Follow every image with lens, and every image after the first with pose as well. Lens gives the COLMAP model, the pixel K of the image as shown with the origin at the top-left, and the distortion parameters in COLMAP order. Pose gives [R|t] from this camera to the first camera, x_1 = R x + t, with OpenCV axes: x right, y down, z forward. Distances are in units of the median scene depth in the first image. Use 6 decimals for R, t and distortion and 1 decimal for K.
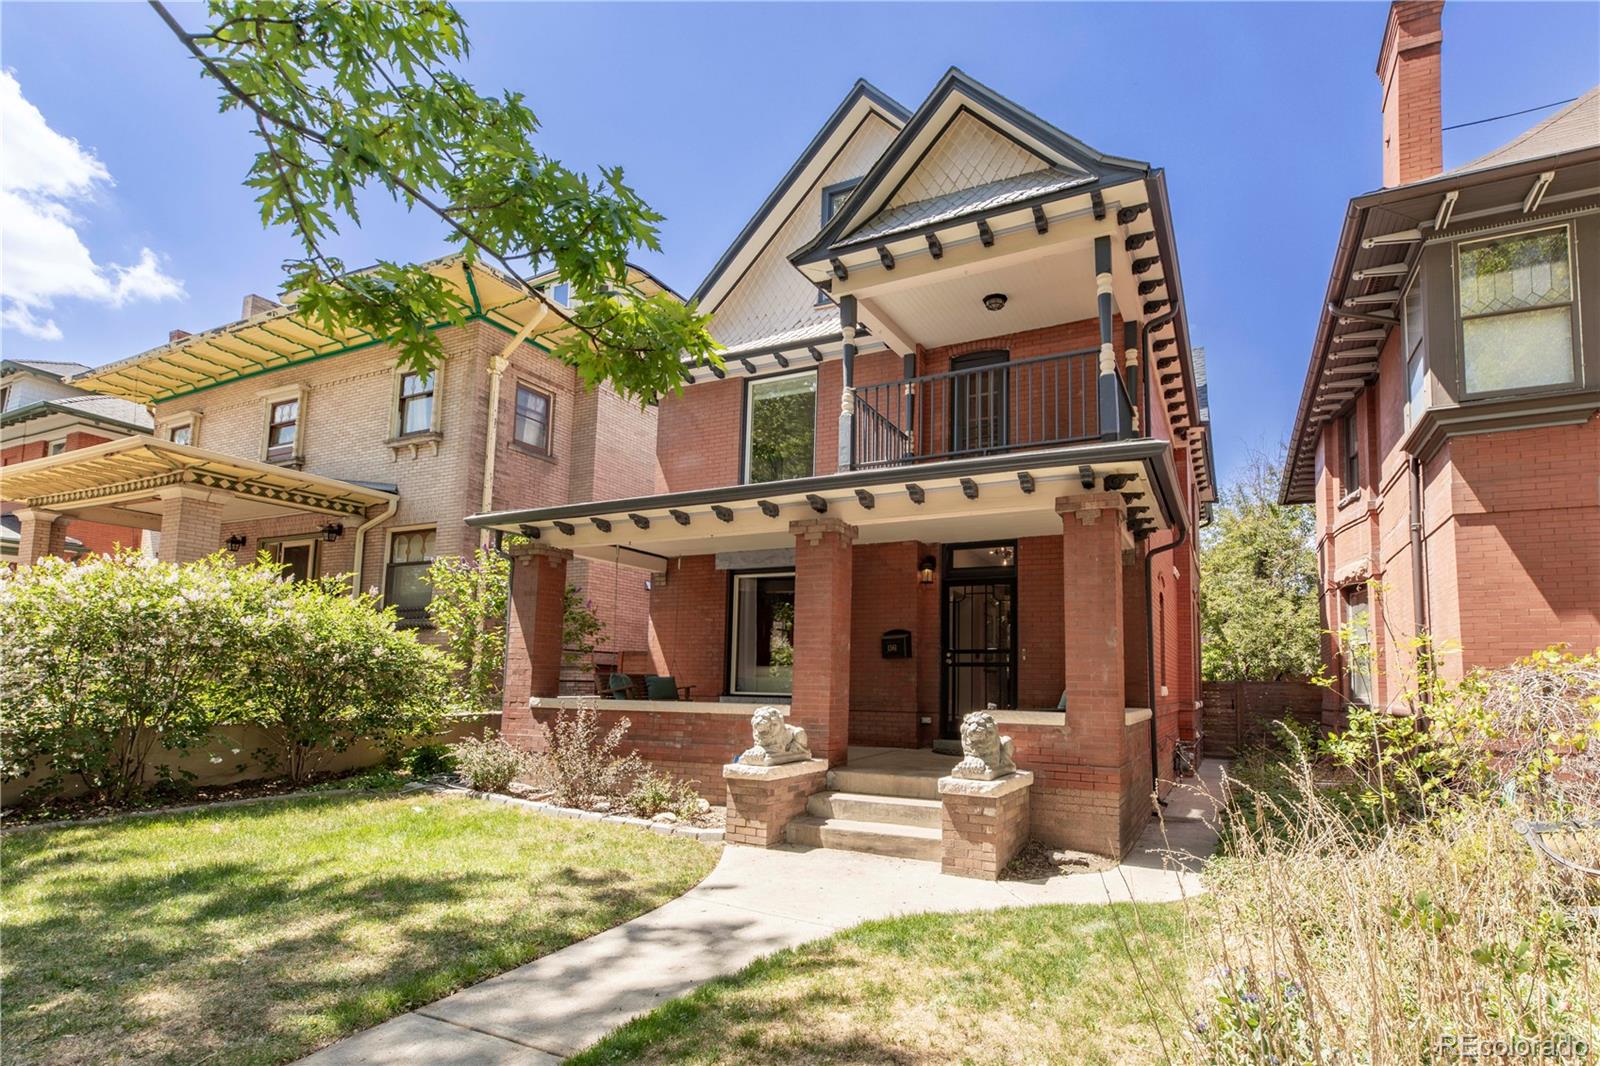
lens RADIAL K [[749.0, 0, 800.0], [0, 749.0, 533.0], [0, 0, 1]] dist [0.000055, -0.000016]
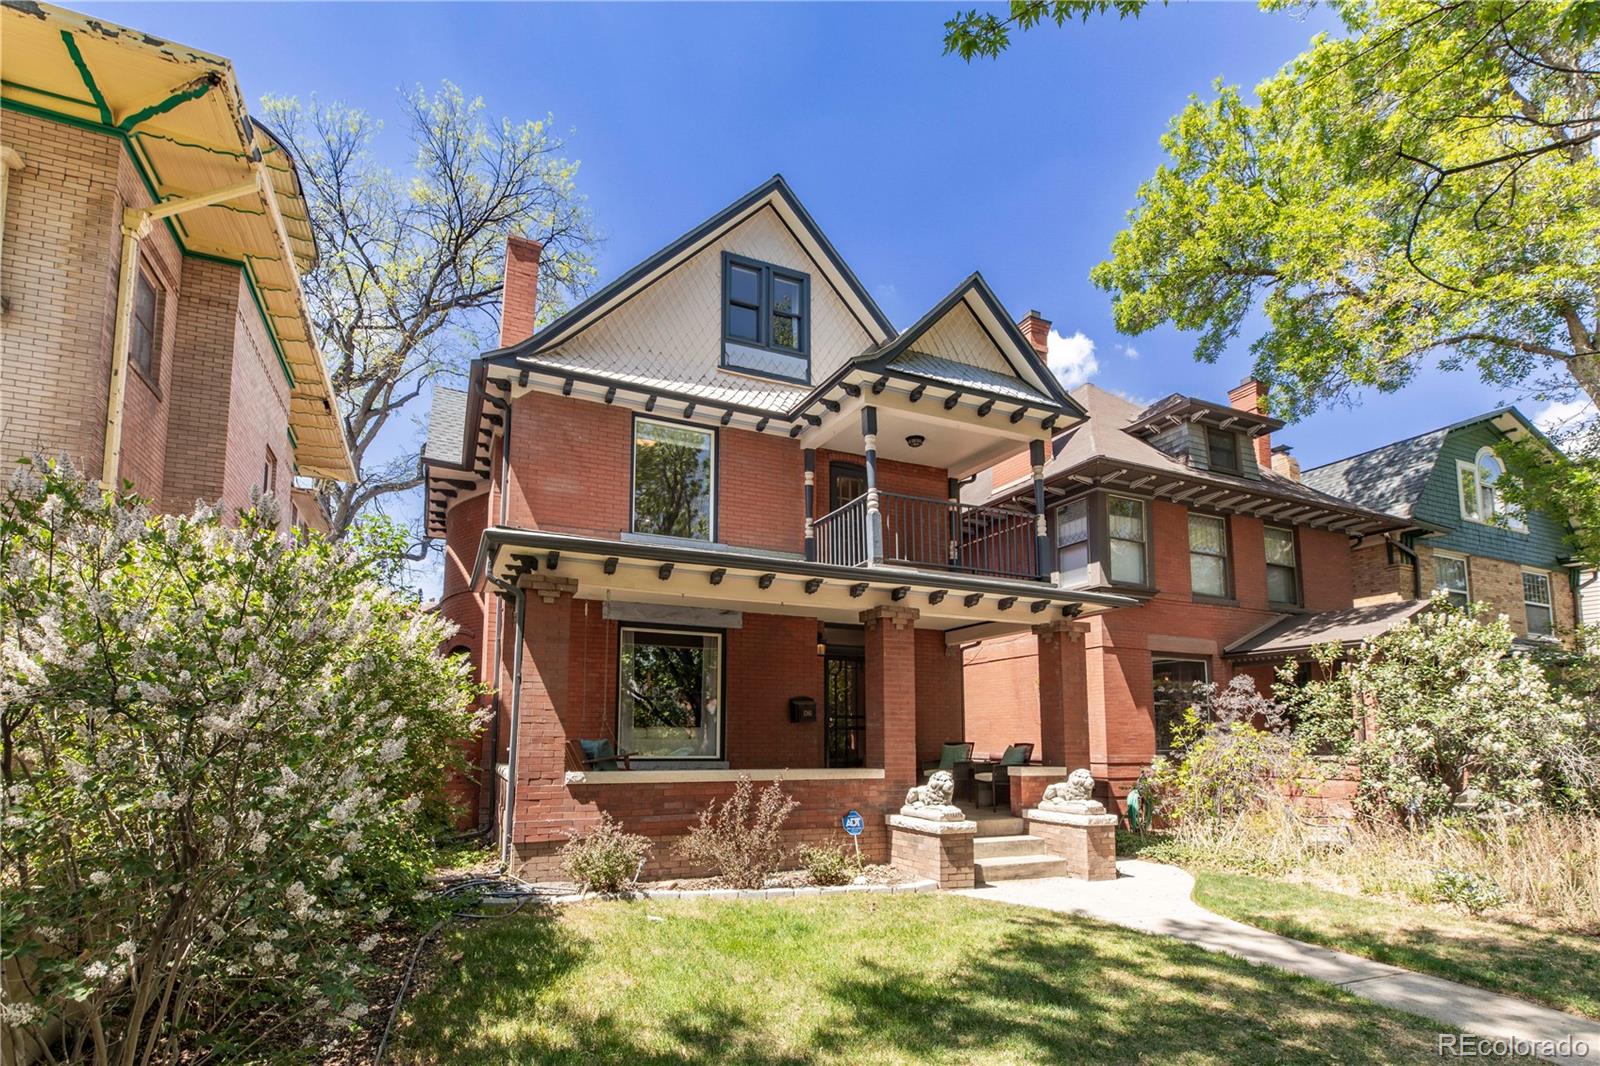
lens RADIAL K [[783.9, 0, 803.8], [0, 783.9, 559.7], [0, 0, 1]] dist [-0.000070, -0.000062]
pose [[0.641213, 0.159719, 0.750557, -0.891242], [-0.149003, 0.985398, -0.082397, 0.028824], [-0.752757, -0.059001, 0.655649, 0.286233]]
